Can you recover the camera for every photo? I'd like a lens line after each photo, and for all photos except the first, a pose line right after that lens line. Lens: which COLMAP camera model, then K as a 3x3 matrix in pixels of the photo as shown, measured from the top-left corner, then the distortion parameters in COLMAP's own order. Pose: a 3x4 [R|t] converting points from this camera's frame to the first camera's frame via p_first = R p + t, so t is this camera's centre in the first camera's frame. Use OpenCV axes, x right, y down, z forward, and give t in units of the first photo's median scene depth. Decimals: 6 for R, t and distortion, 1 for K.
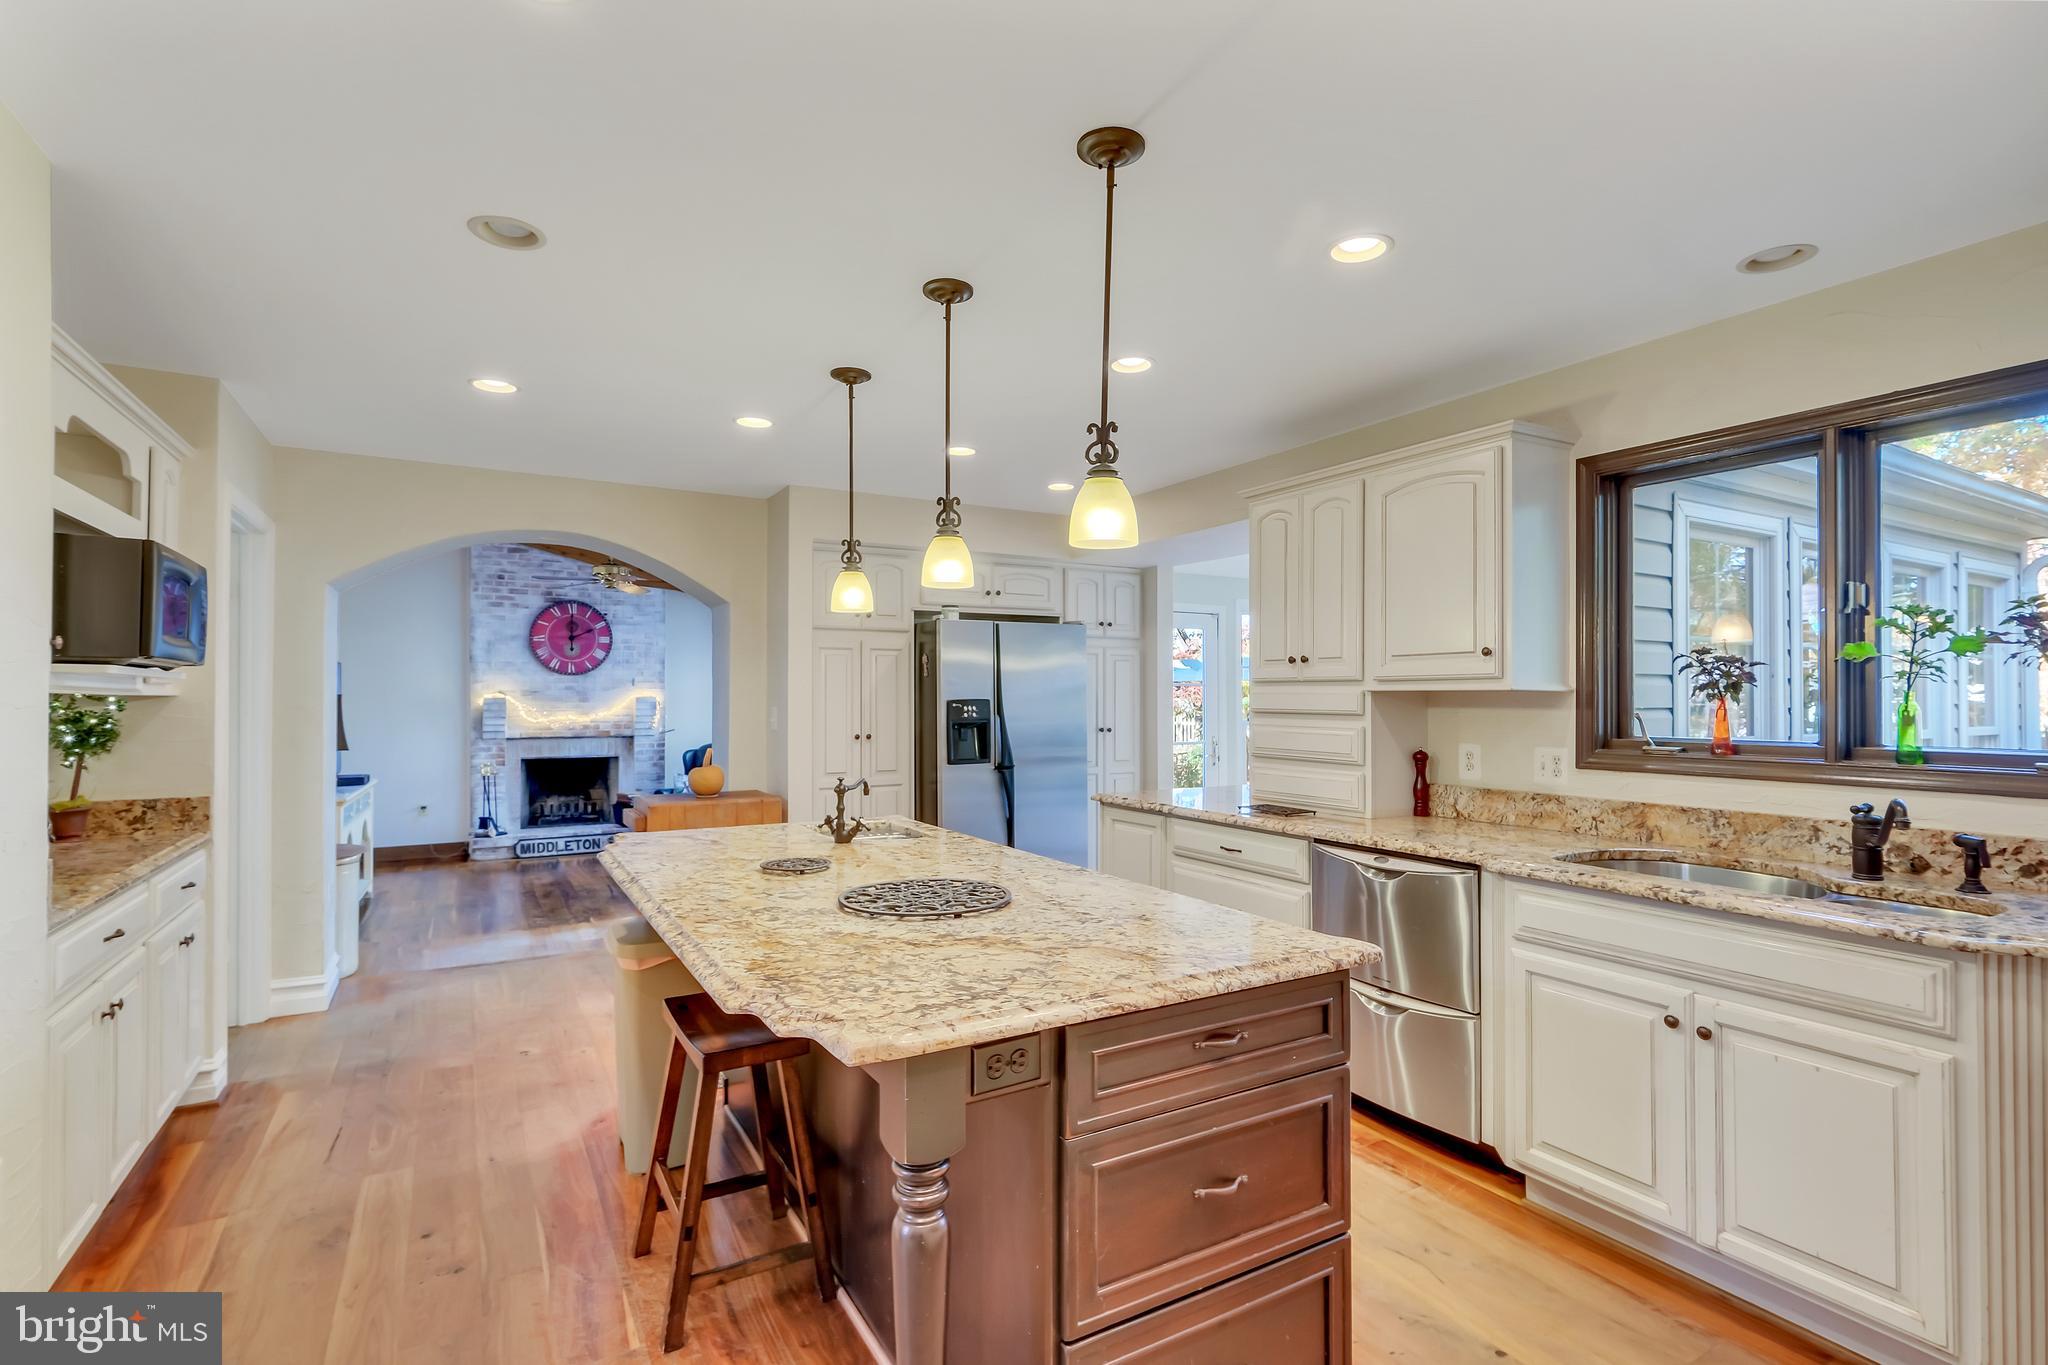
lens RADIAL K [[955.3, 0, 1053.7], [0, 955.3, 685.6], [0, 0, 1]] dist [0.001545, 0.000103]
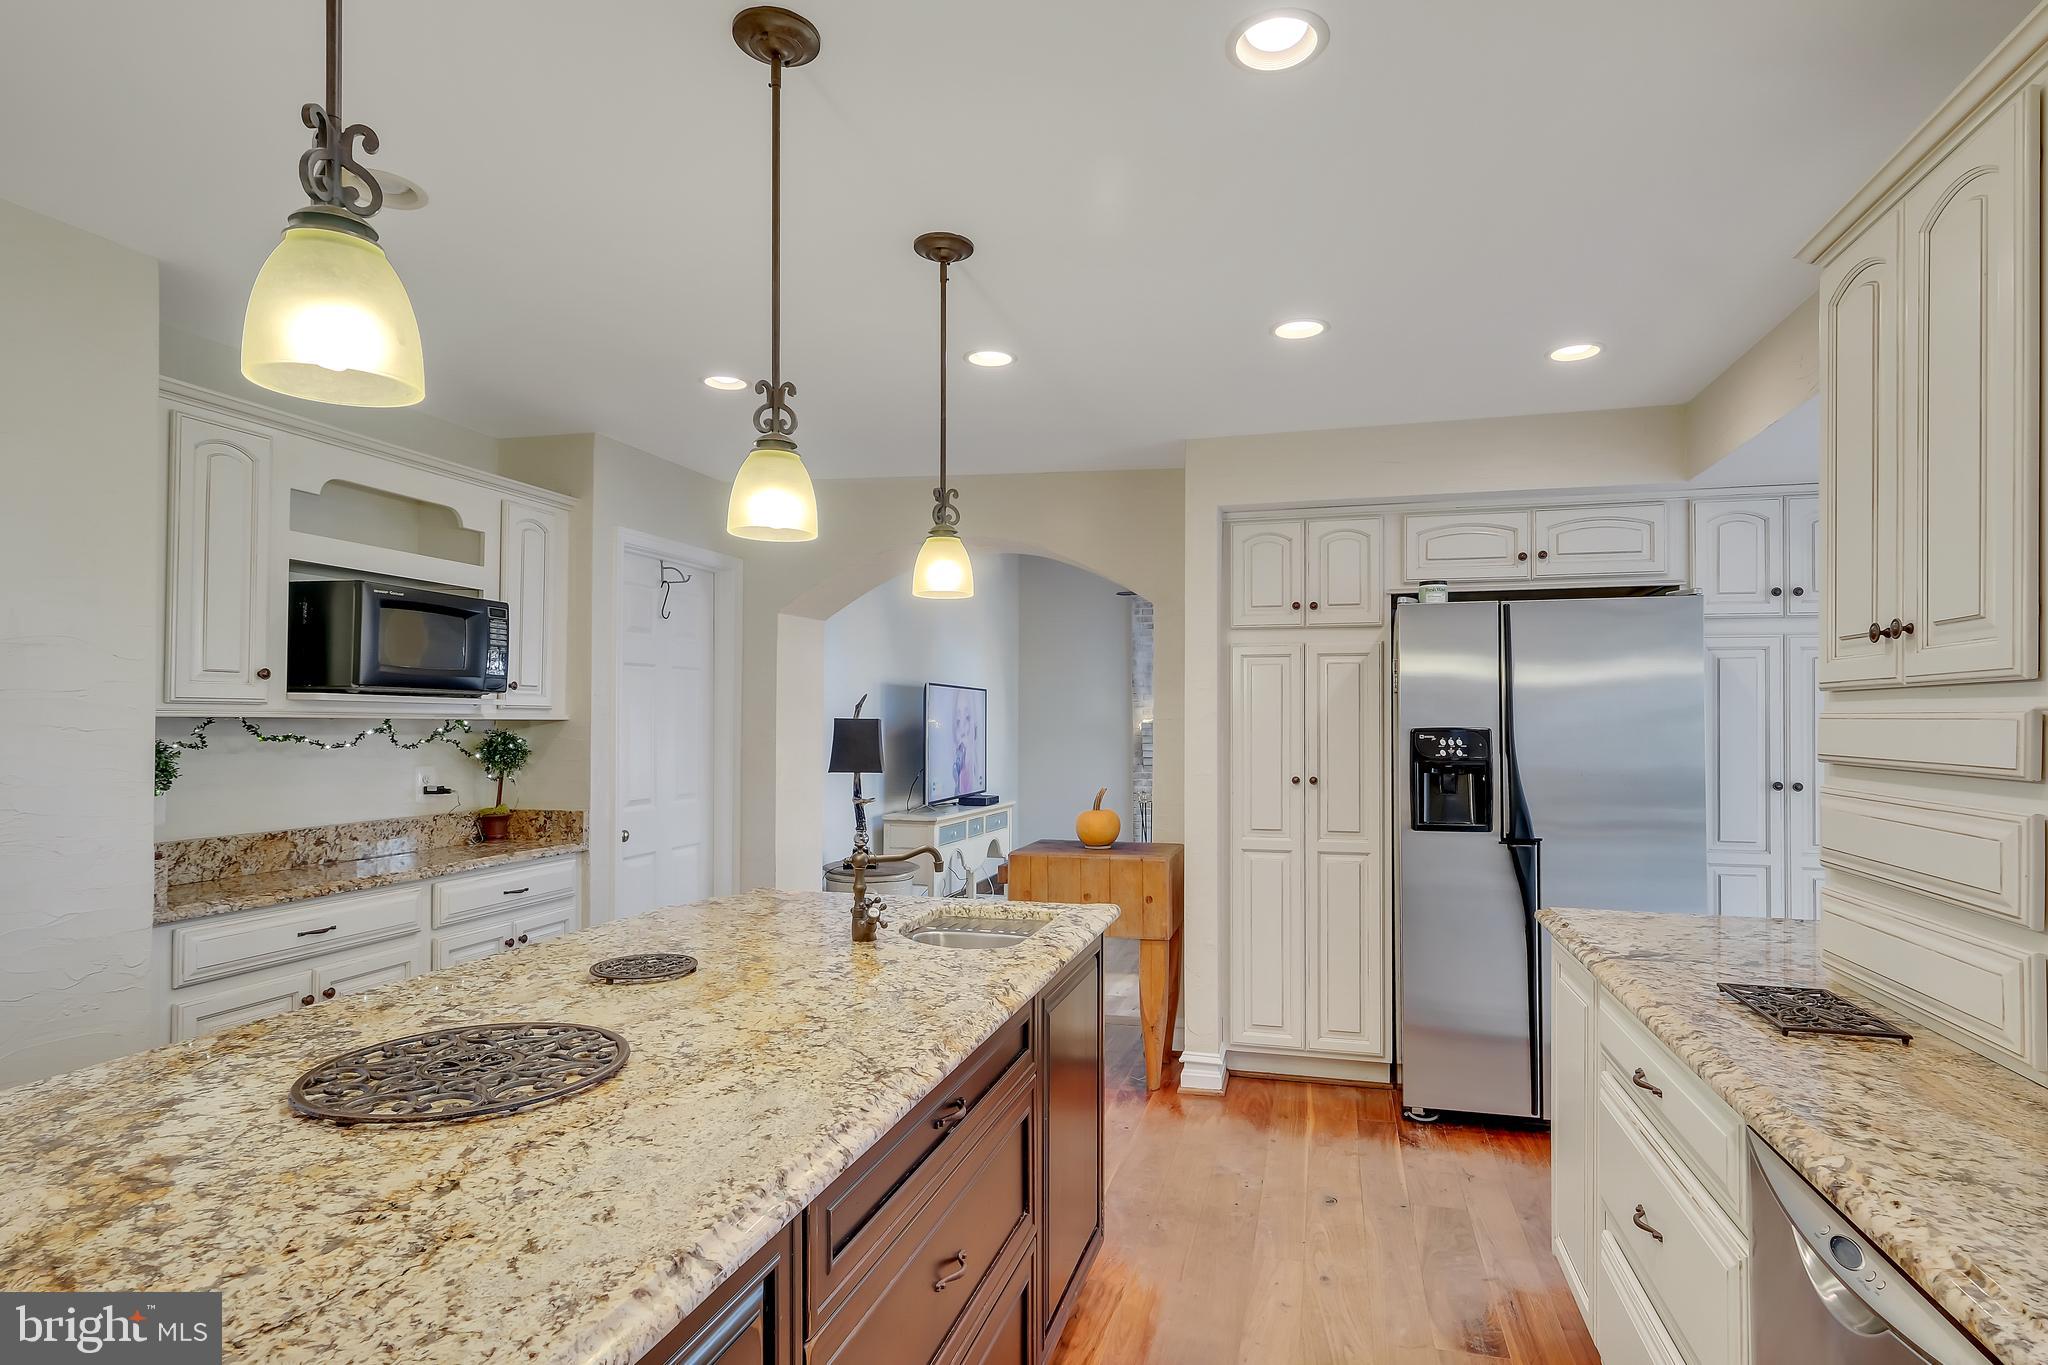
lens RADIAL K [[1067.4, 0, 1073.8], [0, 1067.4, 713.2], [0, 0, 1]] dist [0.001820, 0.000306]
pose [[0.699161, -0.002942, -0.714958, 0.442973], [0.005097, 0.999987, 0.000869, 0.004963], [0.714946, -0.004251, 0.699166, 0.607723]]
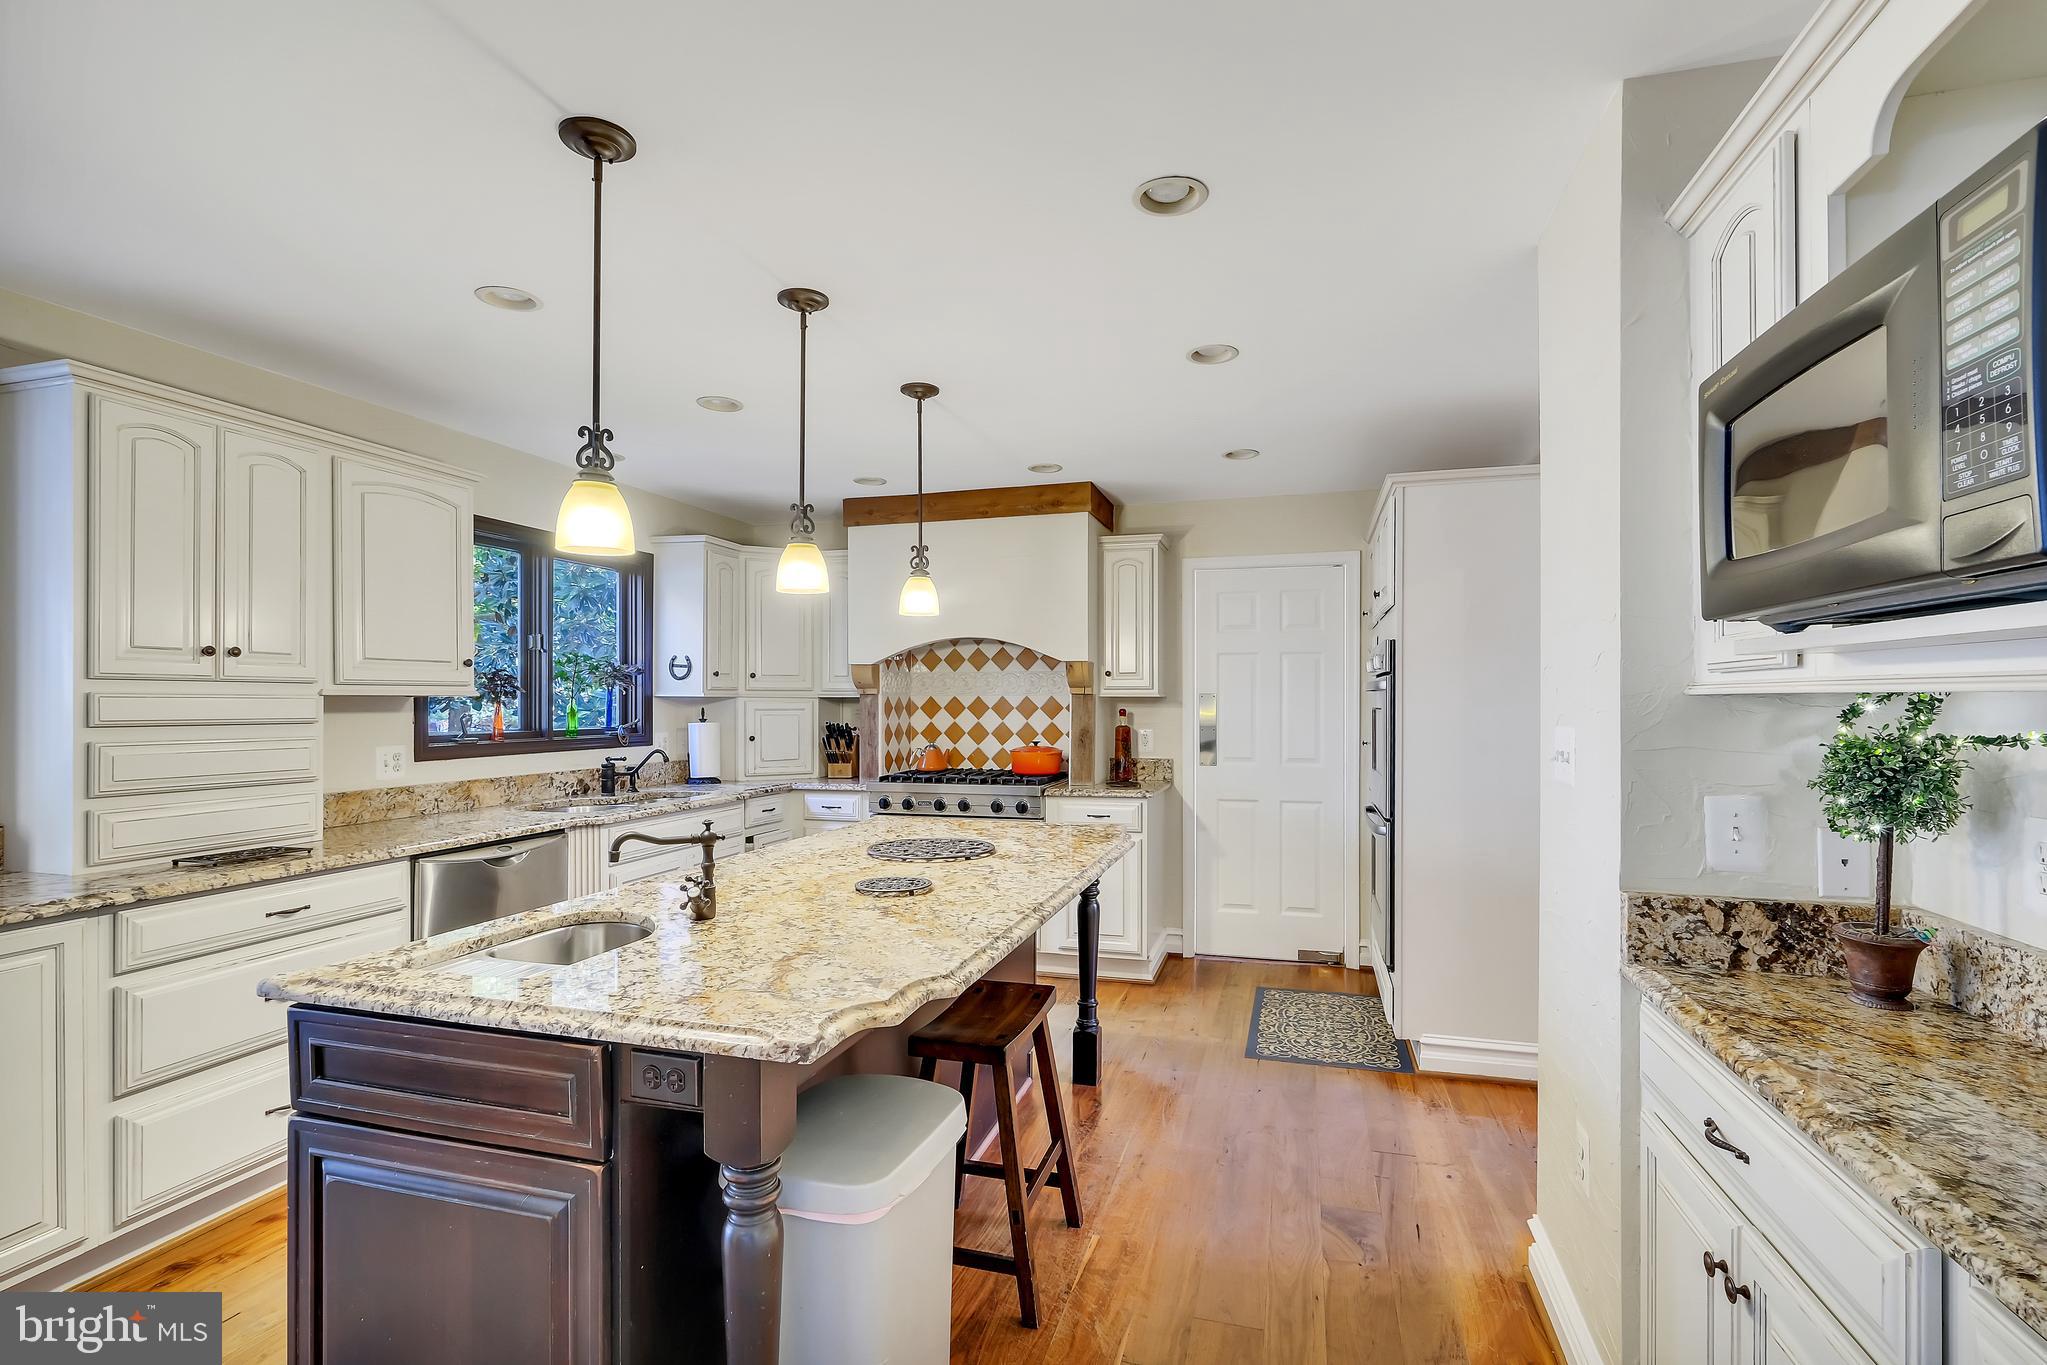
lens RADIAL K [[913.2, 0, 1030.0], [0, 913.2, 659.6], [0, 0, 1]] dist [-0.001482, 0.001119]
pose [[-0.664304, 0.034060, 0.746686, -0.900689], [-0.006907, 0.998639, -0.051698, 0.015137], [-0.747430, -0.039501, -0.663165, 1.317690]]
